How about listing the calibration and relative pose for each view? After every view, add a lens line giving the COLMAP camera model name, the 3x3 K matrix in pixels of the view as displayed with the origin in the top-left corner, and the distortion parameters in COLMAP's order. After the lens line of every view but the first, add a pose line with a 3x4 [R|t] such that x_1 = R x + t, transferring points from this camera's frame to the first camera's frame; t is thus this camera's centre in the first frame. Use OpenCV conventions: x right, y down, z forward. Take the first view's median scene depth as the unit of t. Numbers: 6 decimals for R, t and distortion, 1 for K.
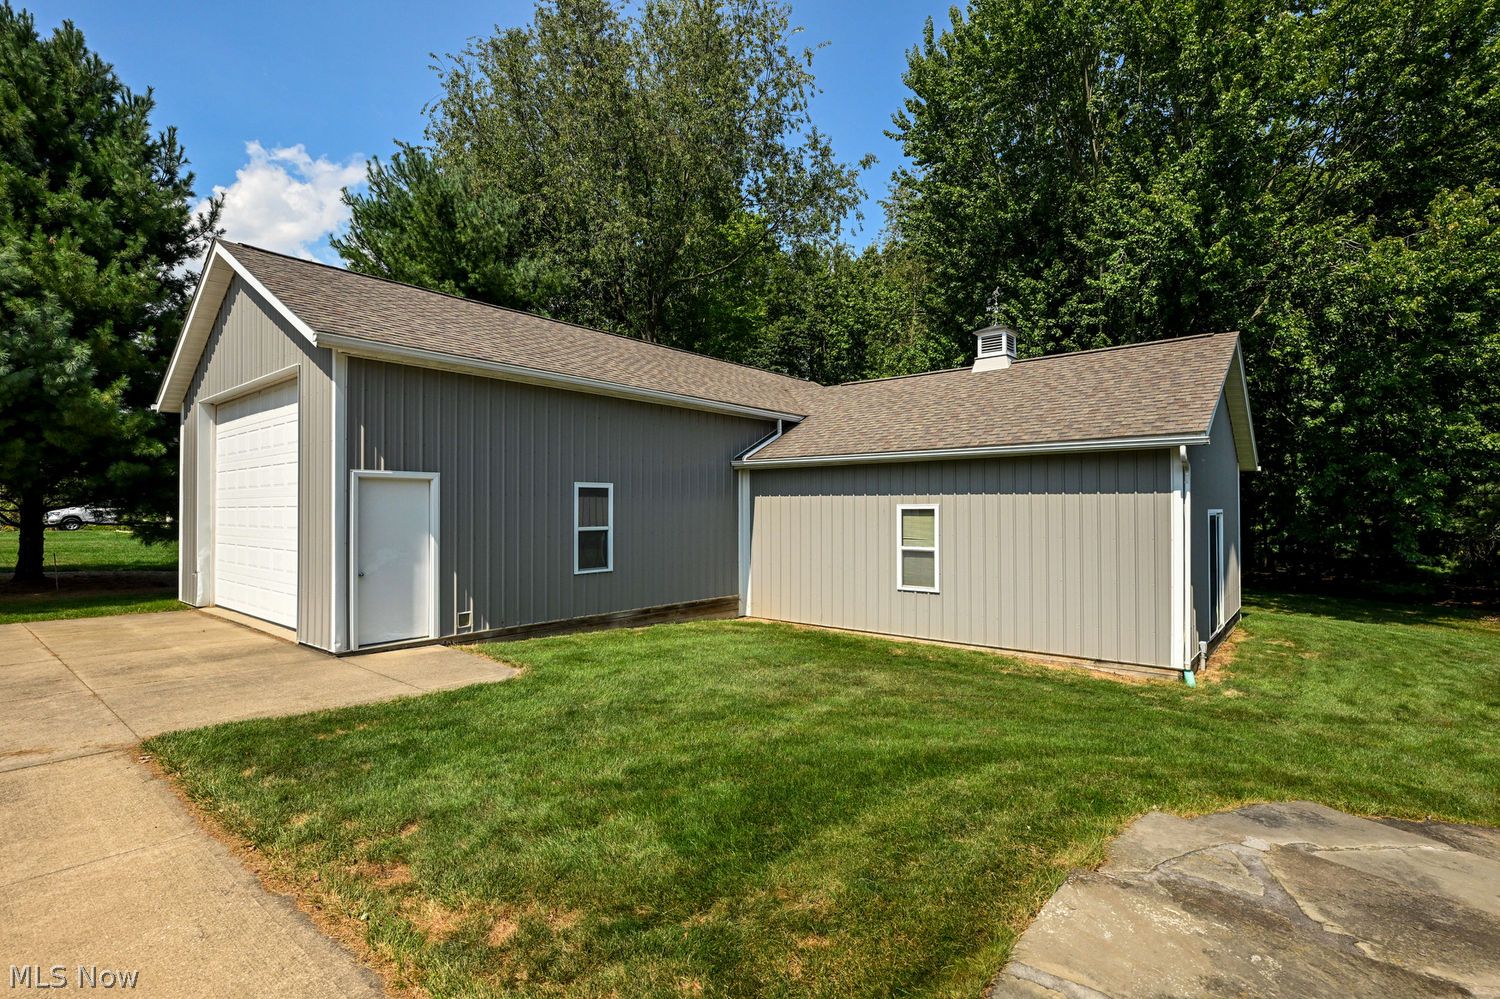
lens RADIAL K [[714.4, 0, 750.0], [0, 714.4, 496.9], [0, 0, 1]] dist [0.001414, -0.002871]
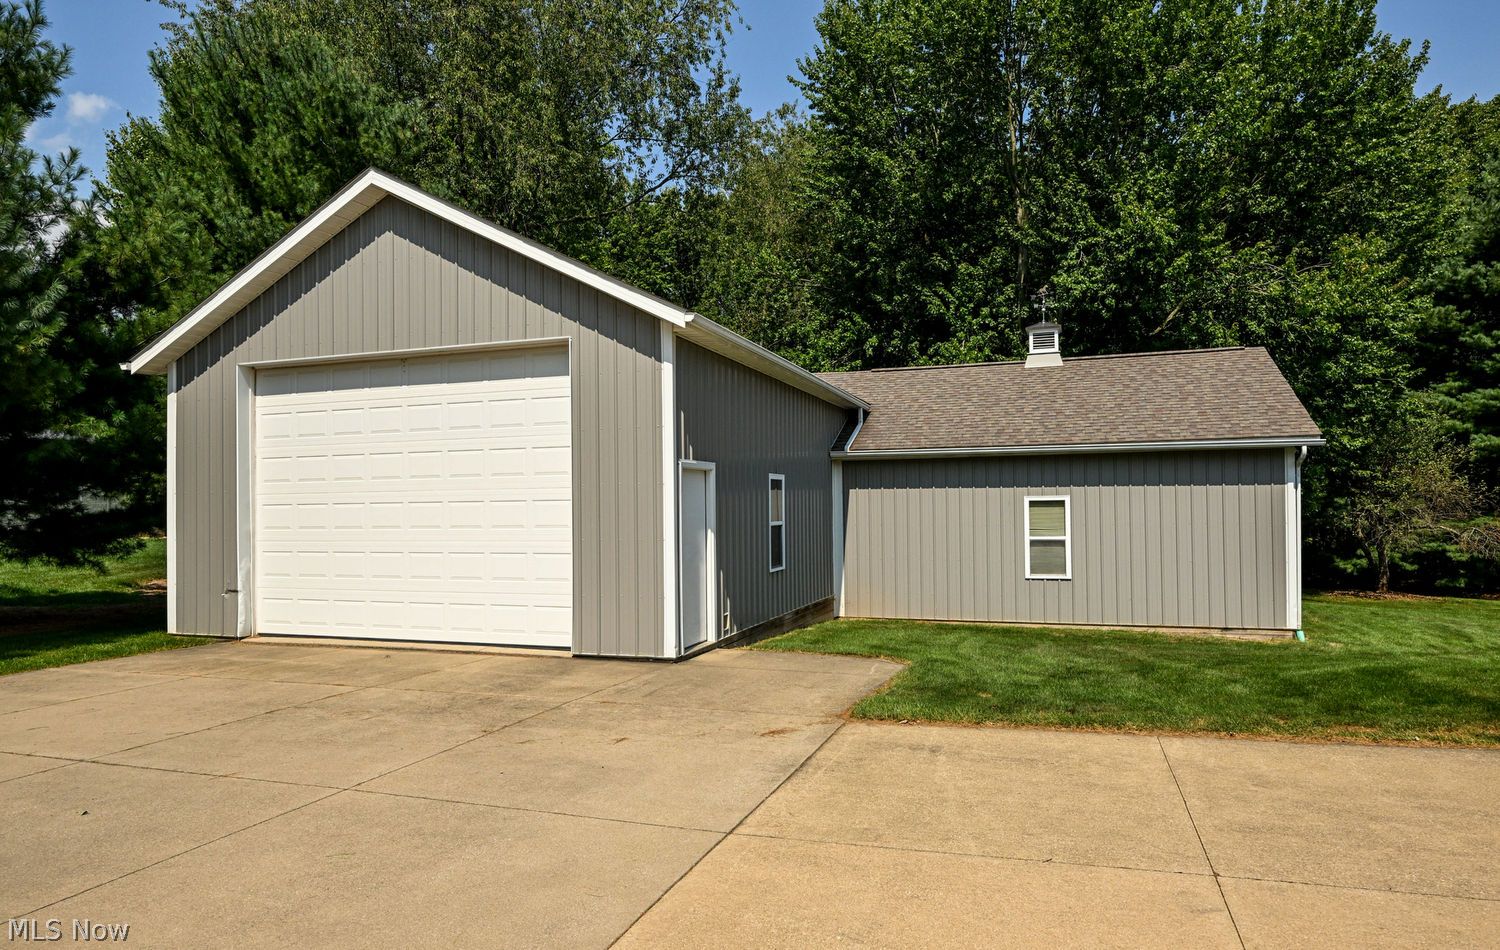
lens RADIAL K [[926.8, 0, 749.1], [0, 926.8, 486.3], [0, 0, 1]] dist [-0.003558, 0.000300]
pose [[0.931051, -0.000920, 0.364889, -0.648210], [0.003793, 0.999967, -0.007156, 0.004146], [-0.364870, 0.008047, 0.931024, -0.102030]]
